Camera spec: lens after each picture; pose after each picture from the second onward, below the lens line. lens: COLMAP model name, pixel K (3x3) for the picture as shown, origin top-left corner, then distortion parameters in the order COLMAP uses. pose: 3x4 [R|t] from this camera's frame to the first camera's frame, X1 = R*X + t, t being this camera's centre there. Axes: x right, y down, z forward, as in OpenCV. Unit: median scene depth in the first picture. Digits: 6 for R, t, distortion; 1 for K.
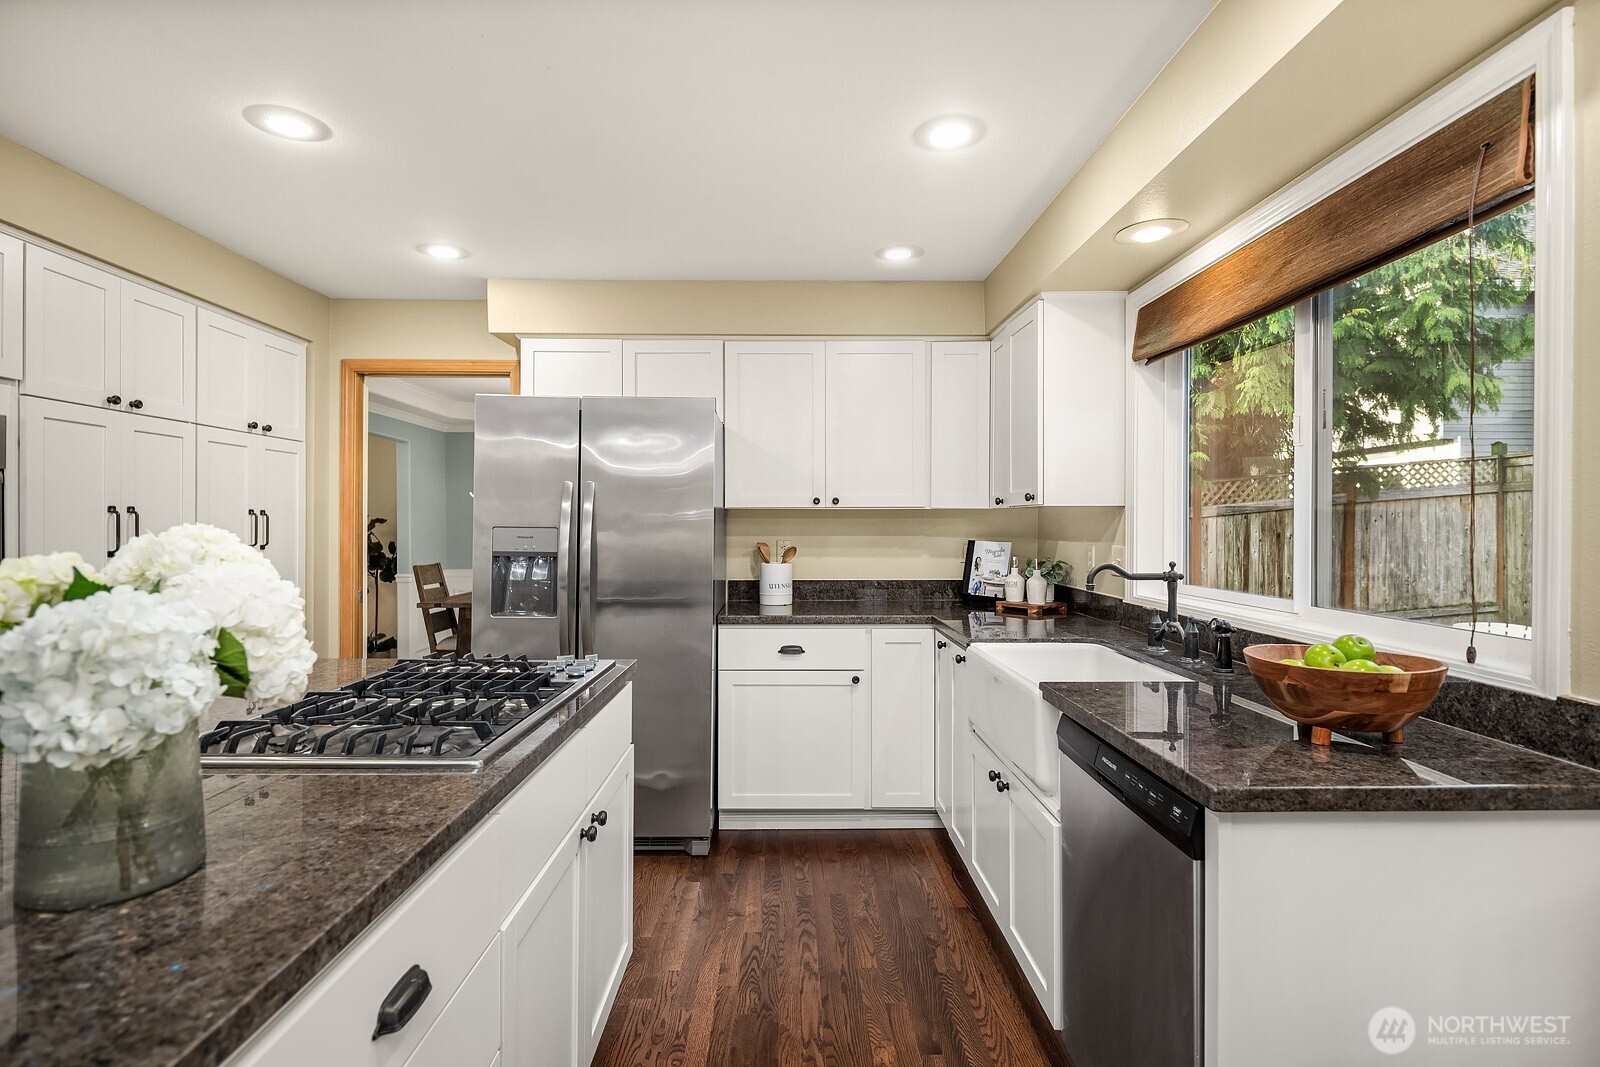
lens RADIAL K [[793.0, 0, 800.0], [0, 793.0, 533.5], [0, 0, 1]] dist [-0.003349, -0.000422]
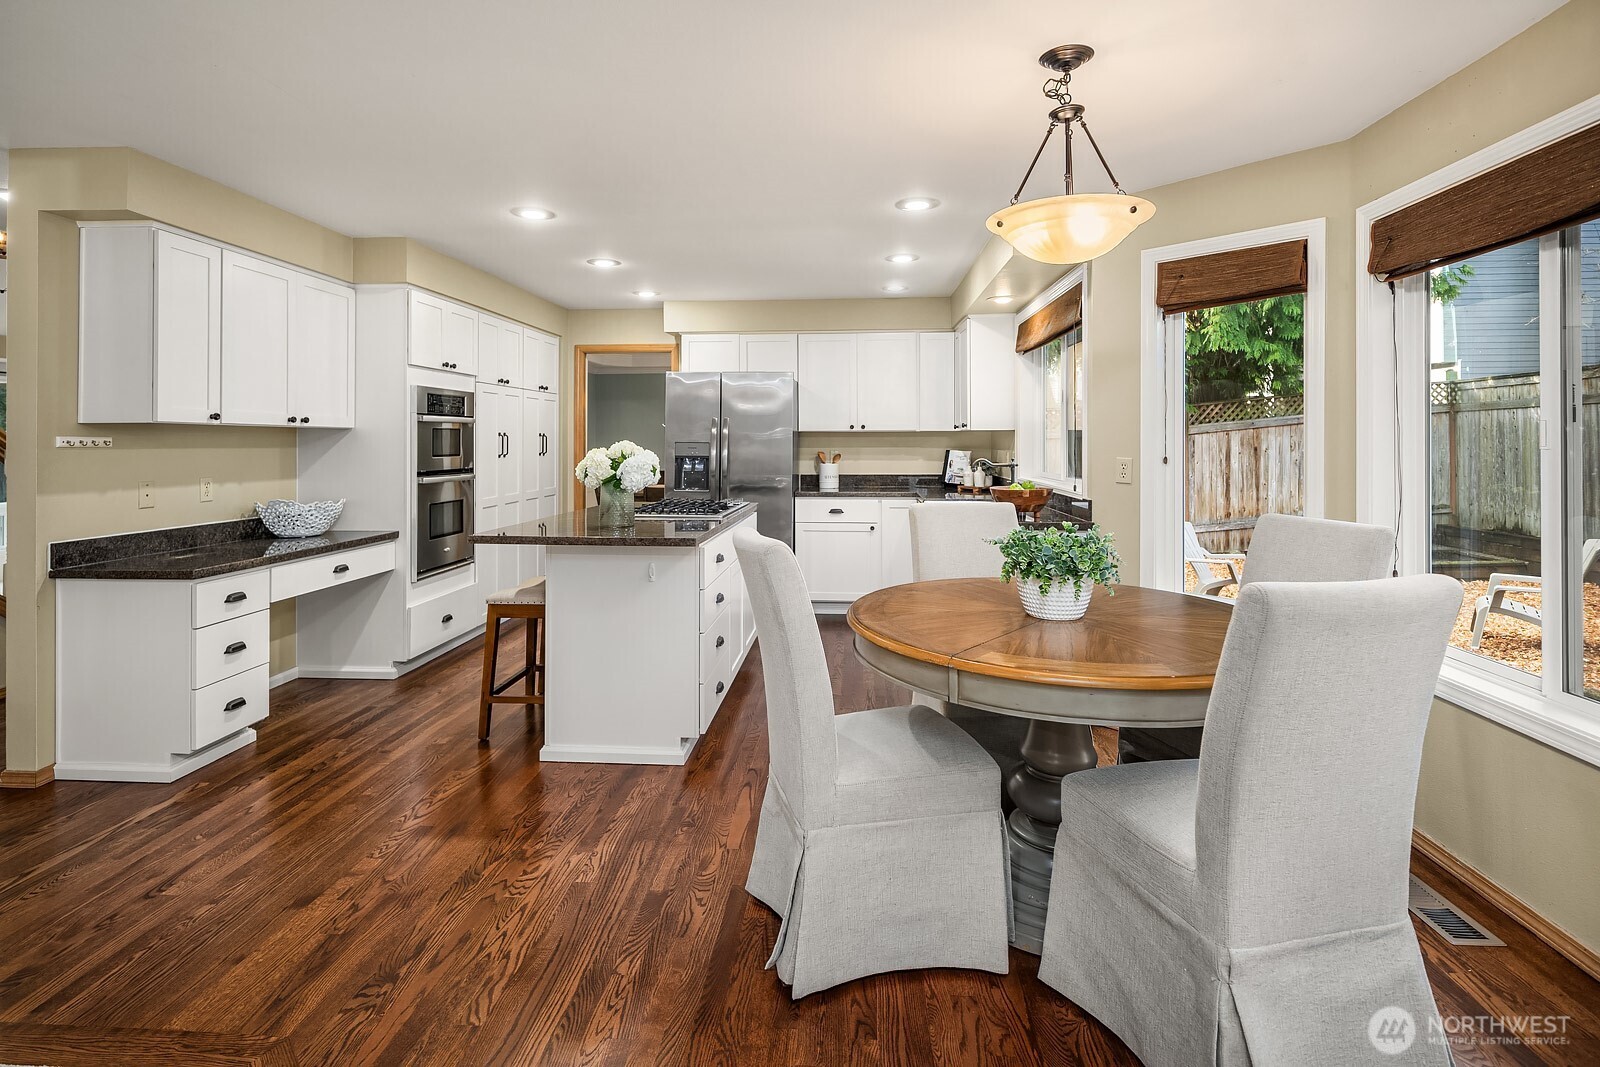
lens RADIAL K [[795.9, 0, 805.7], [0, 795.9, 447.6], [0, 0, 1]] dist [-0.003397, -0.000315]
pose [[0.996174, -0.000992, -0.087381, 0.071003], [0.000776, 0.999997, -0.002516, 0.007727], [0.087383, 0.002439, 0.996172, -0.718586]]
